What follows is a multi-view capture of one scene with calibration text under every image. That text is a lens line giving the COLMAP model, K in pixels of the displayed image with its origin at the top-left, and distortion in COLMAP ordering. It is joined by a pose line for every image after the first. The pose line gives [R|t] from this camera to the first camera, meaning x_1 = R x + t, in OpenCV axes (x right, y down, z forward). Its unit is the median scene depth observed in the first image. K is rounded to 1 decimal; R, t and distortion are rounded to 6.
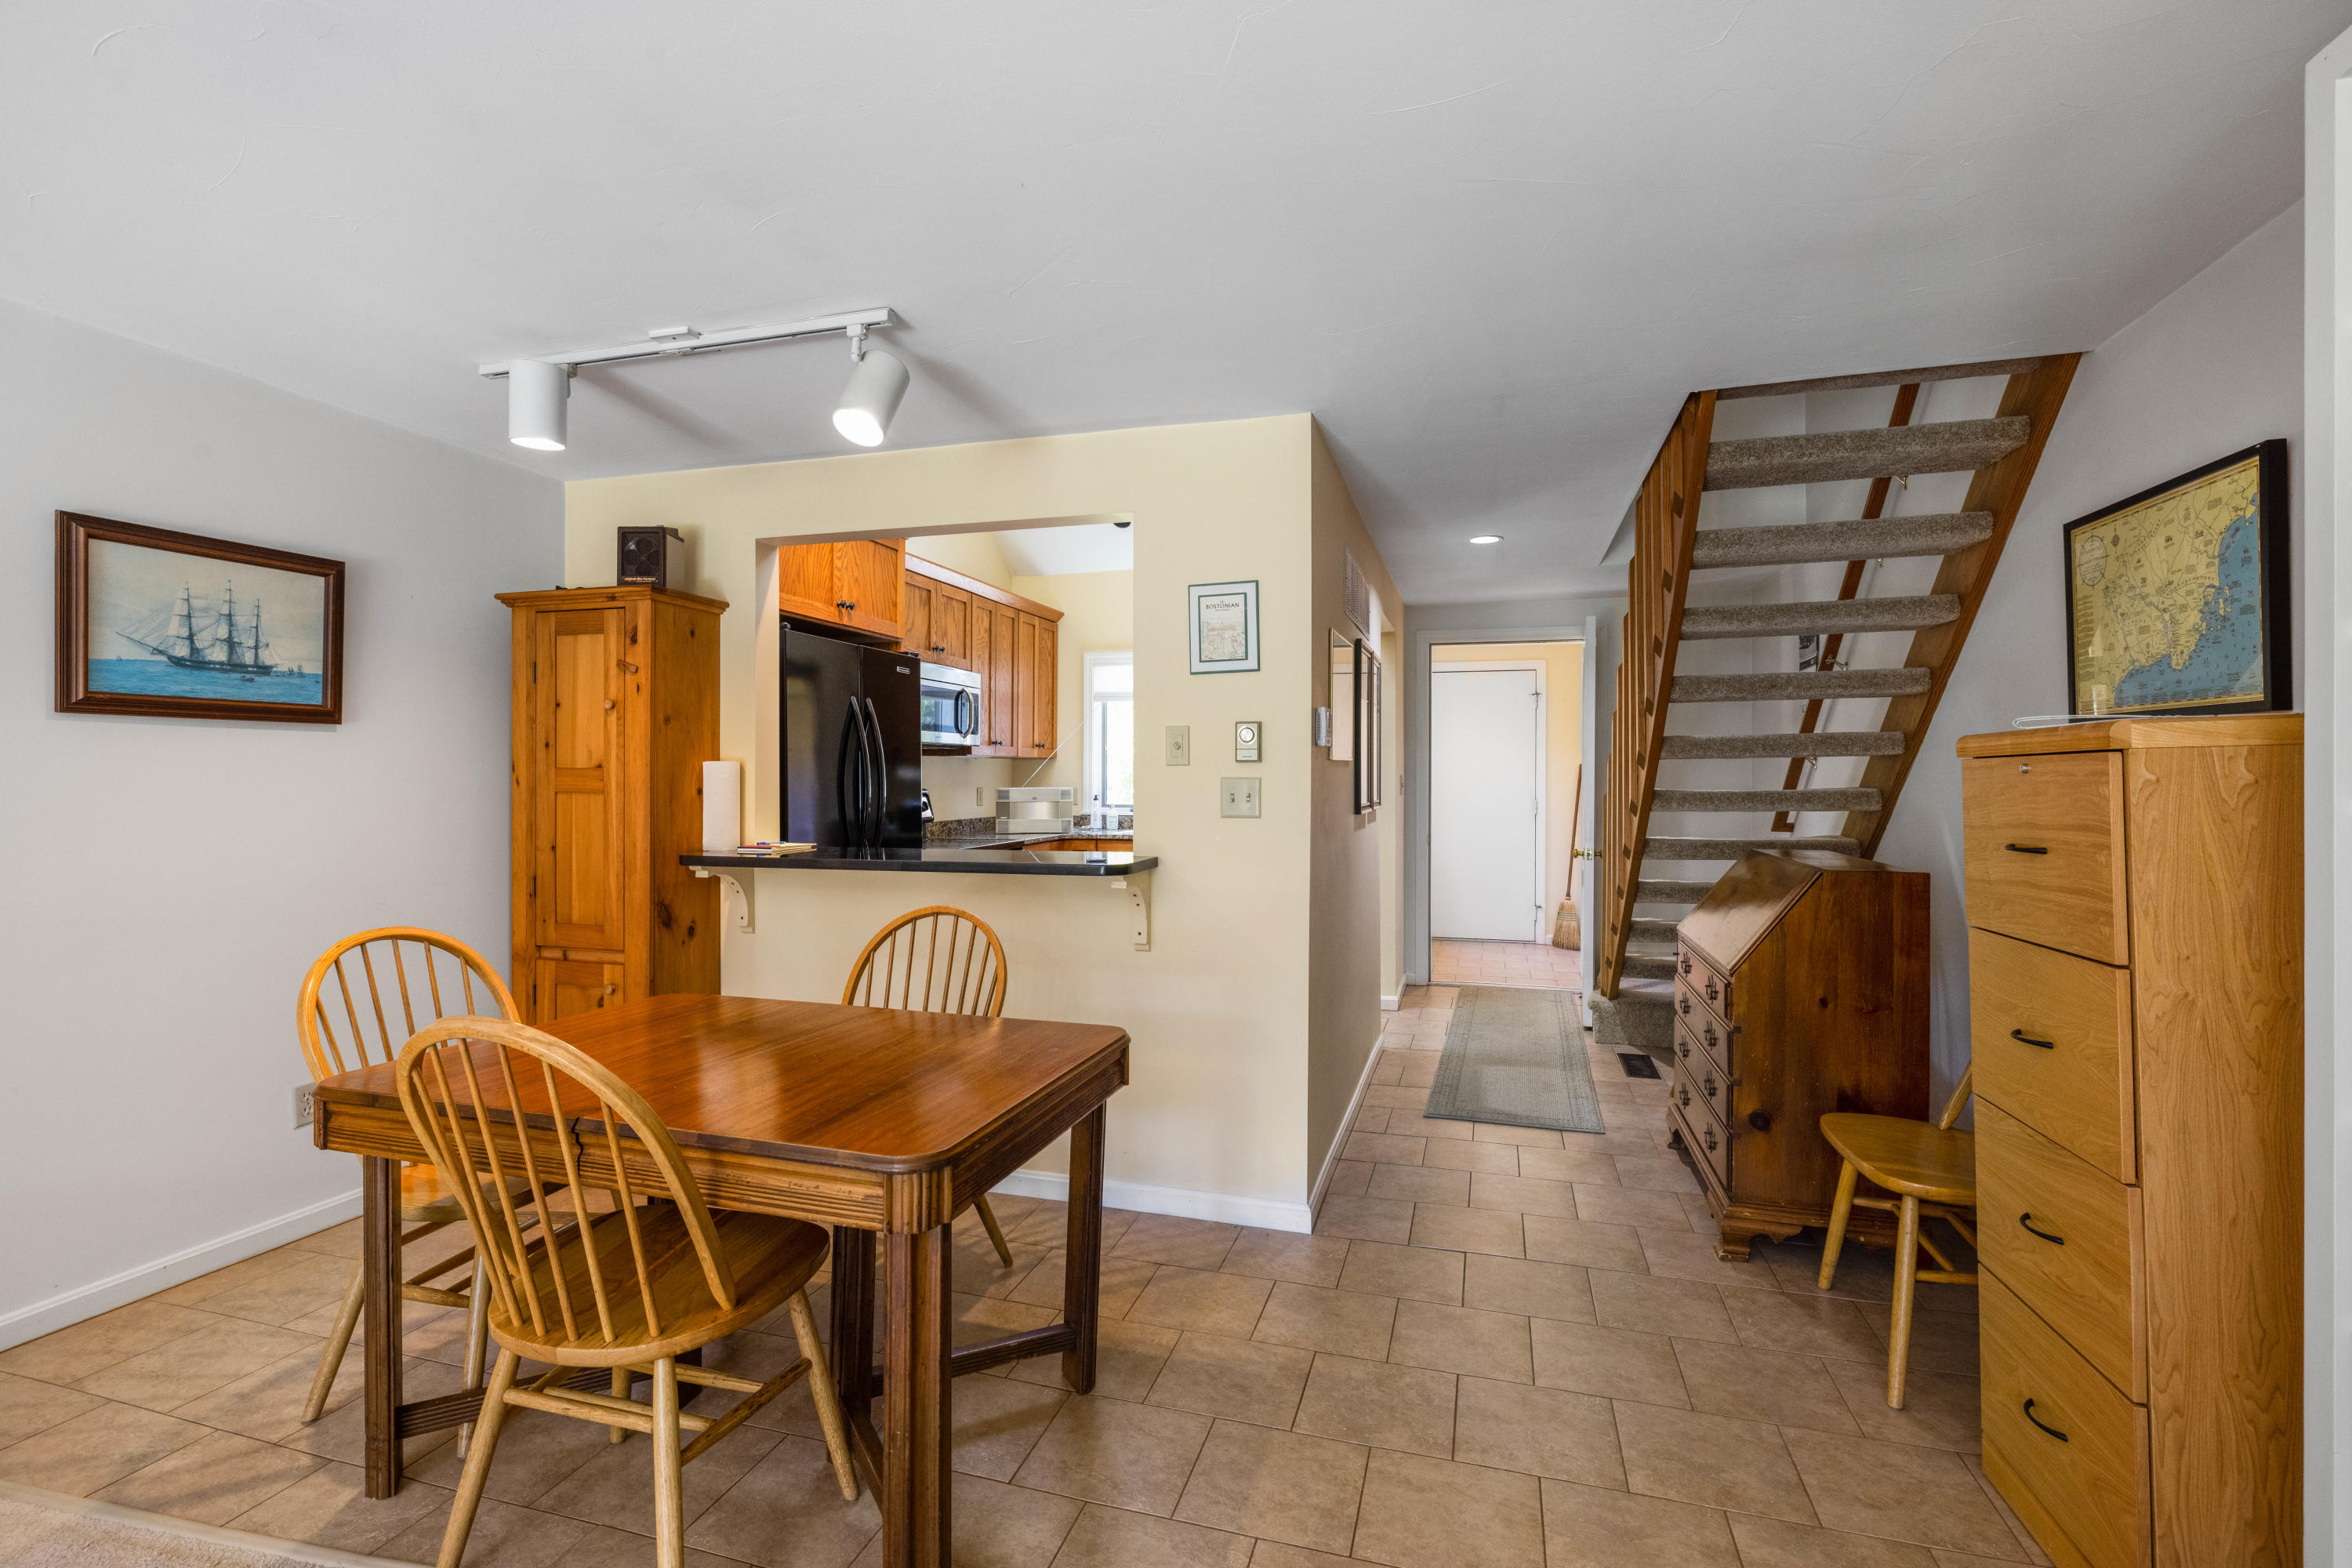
lens RADIAL K [[1062.4, 0, 1174.0], [0, 1062.4, 777.2], [0, 0, 1]] dist [-0.007447, 0.000819]
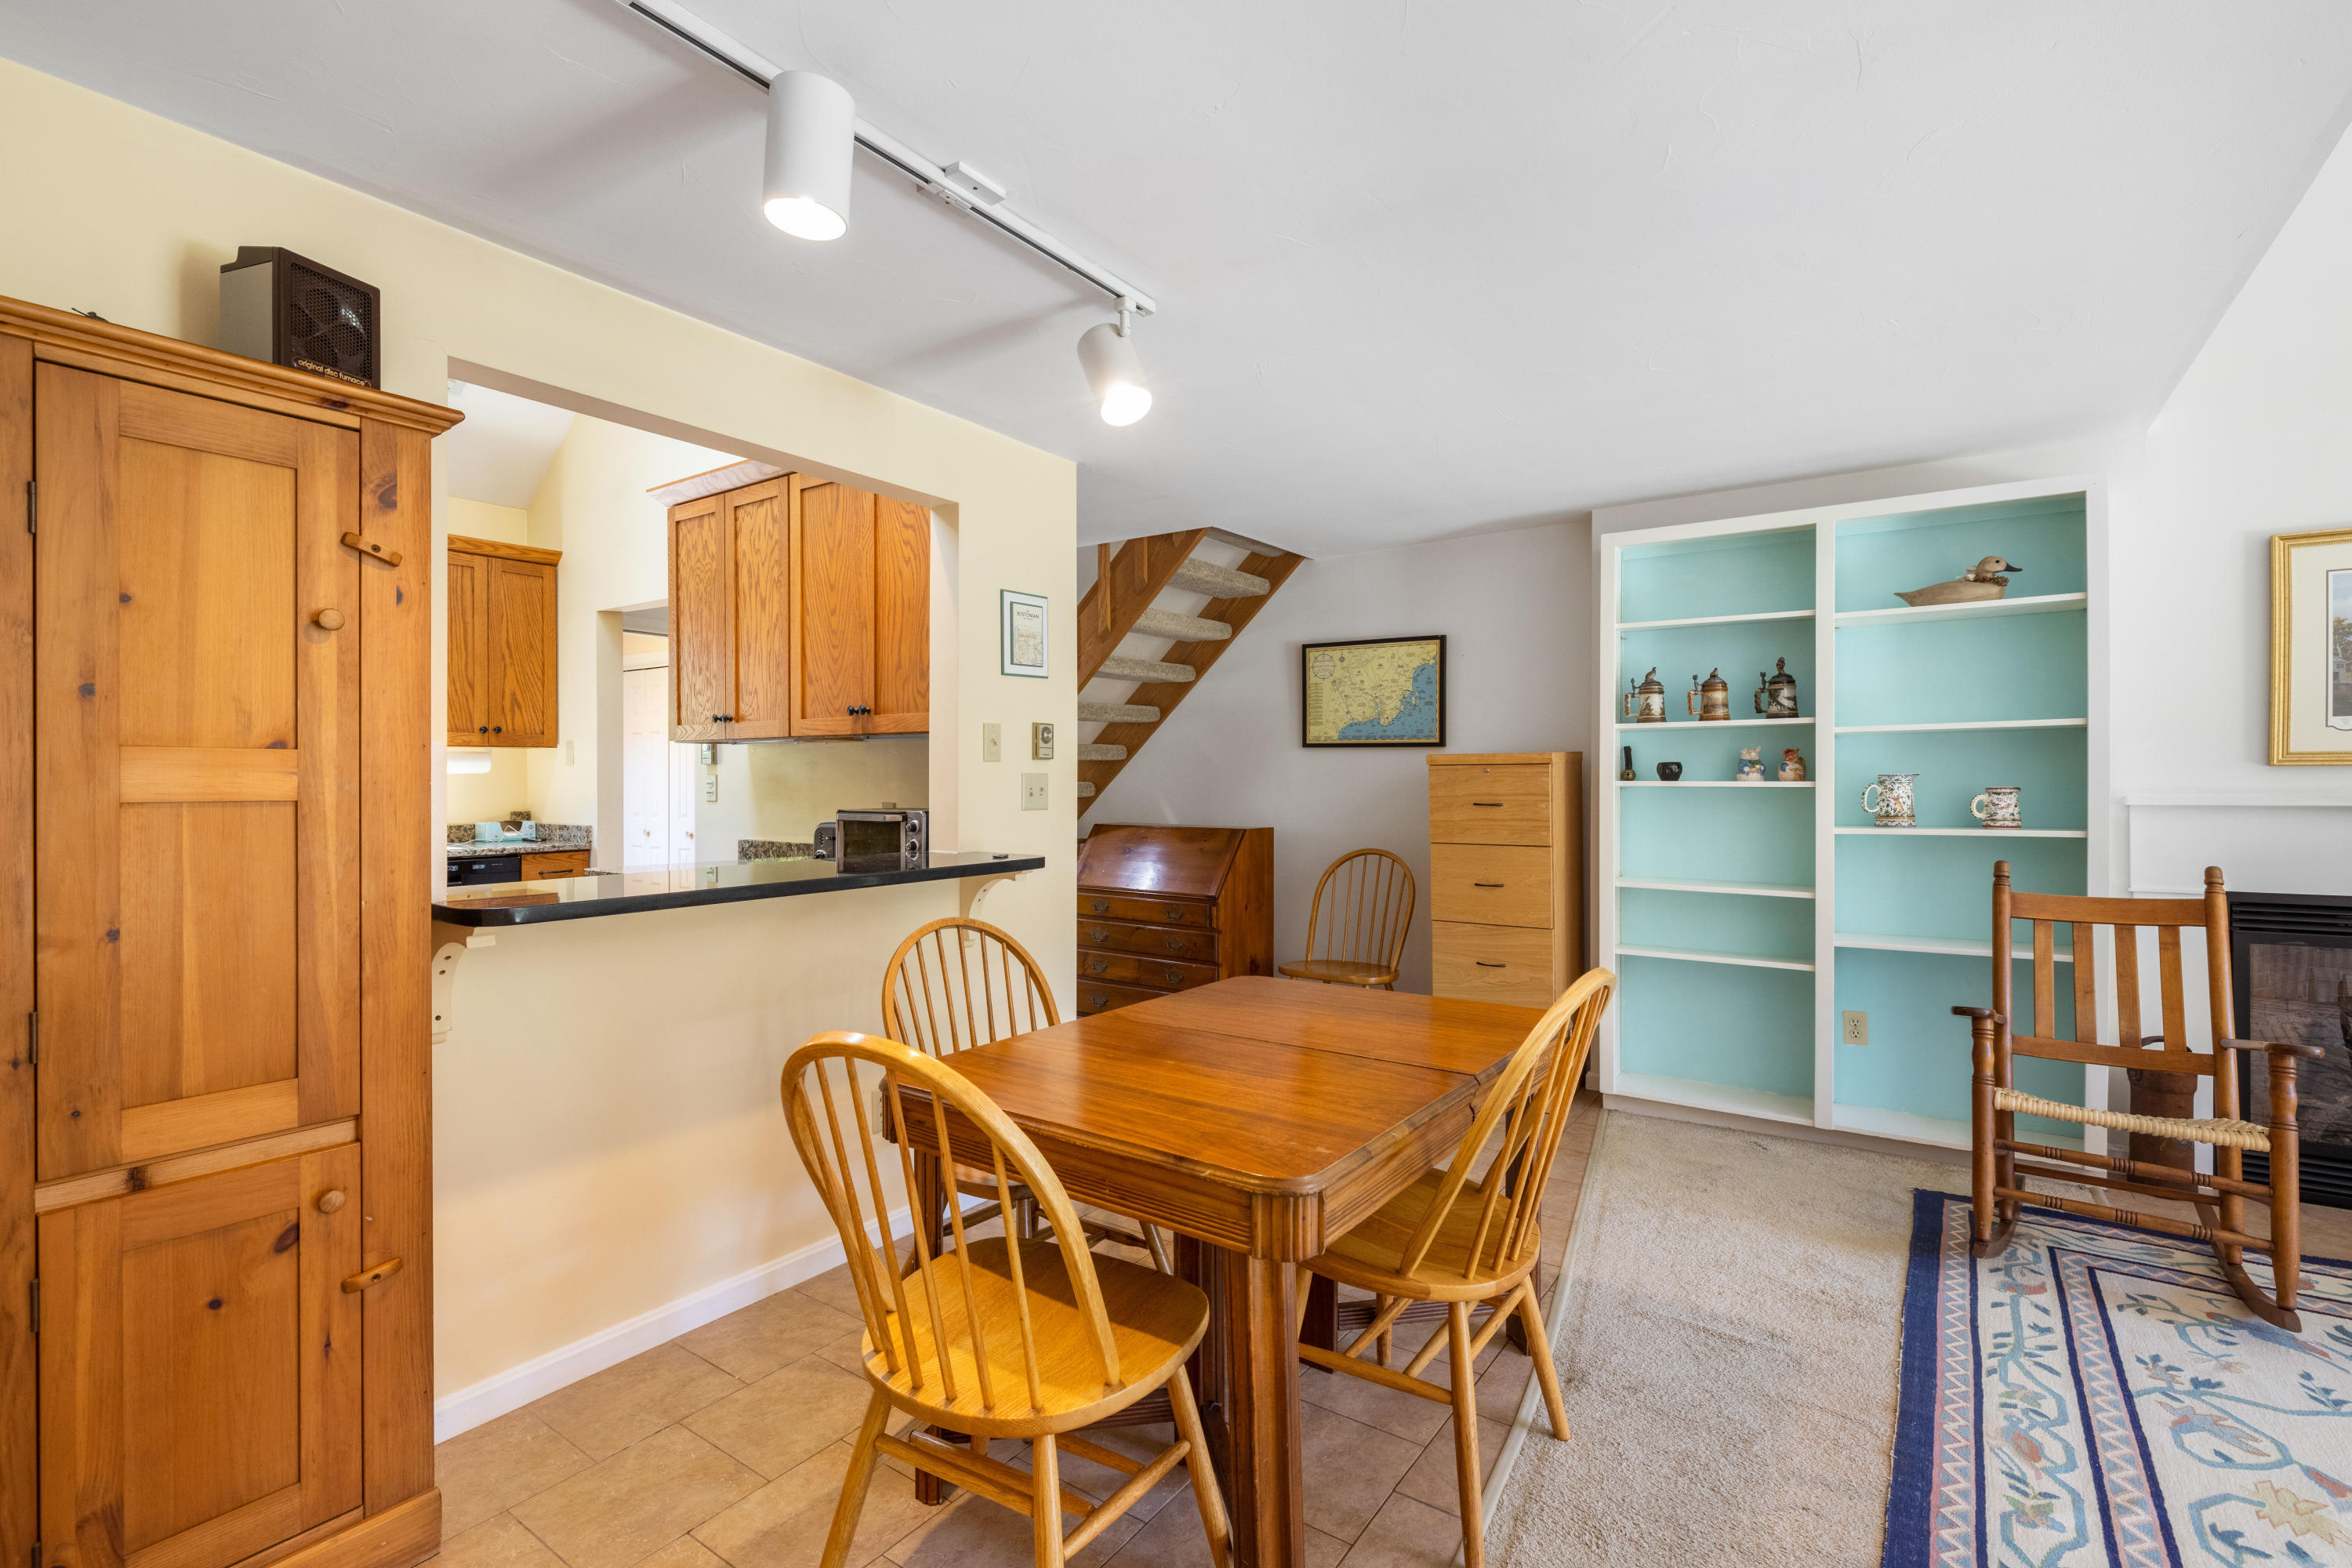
lens RADIAL K [[1062.4, 0, 1178.5], [0, 1062.4, 779.0], [0, 0, 1]] dist [-0.007447, 0.000819]
pose [[0.322357, -0.001575, 0.946617, -0.801663], [-0.001345, 0.999997, 0.002122, 0.003227], [-0.946617, -0.001957, 0.322354, 0.435091]]
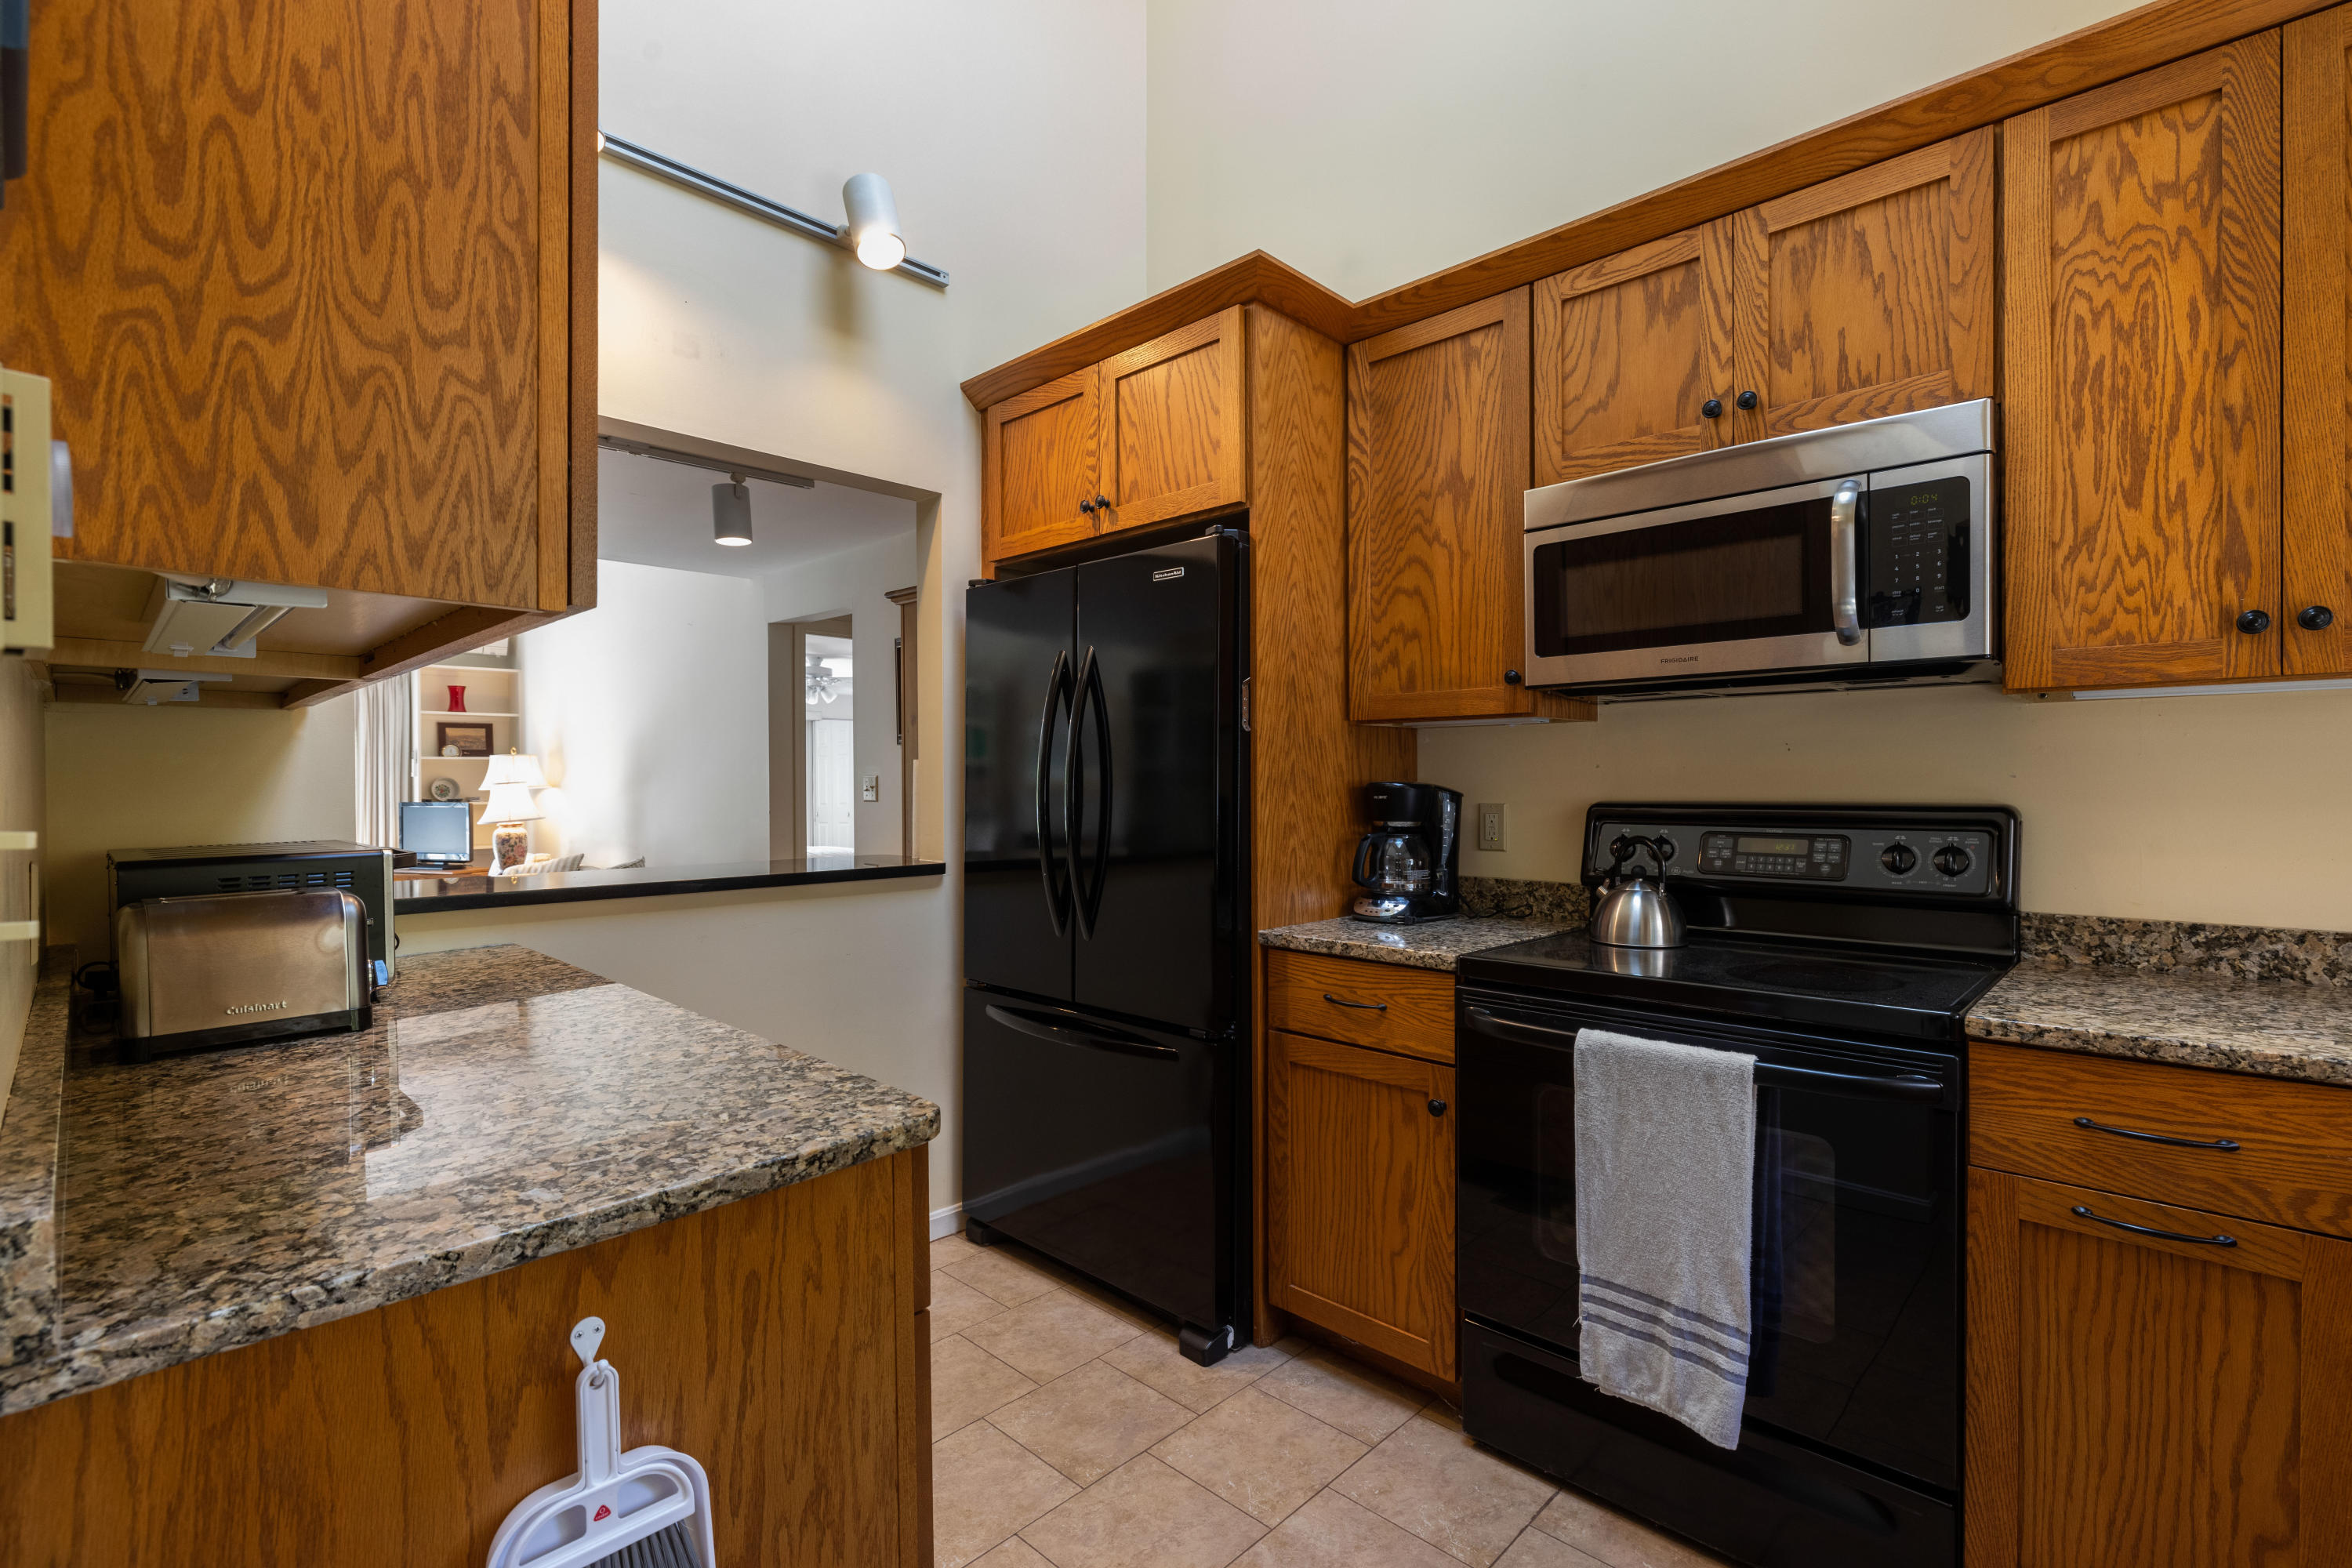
lens RADIAL K [[1062.4, 0, 1165.7], [0, 1062.4, 790.8], [0, 0, 1]] dist [-0.007447, 0.000819]
pose [[-0.469581, 0.008068, -0.882852, 0.269857], [0.004472, 0.999967, 0.006760, 0.005333], [0.882878, -0.000774, -0.469602, 1.563860]]
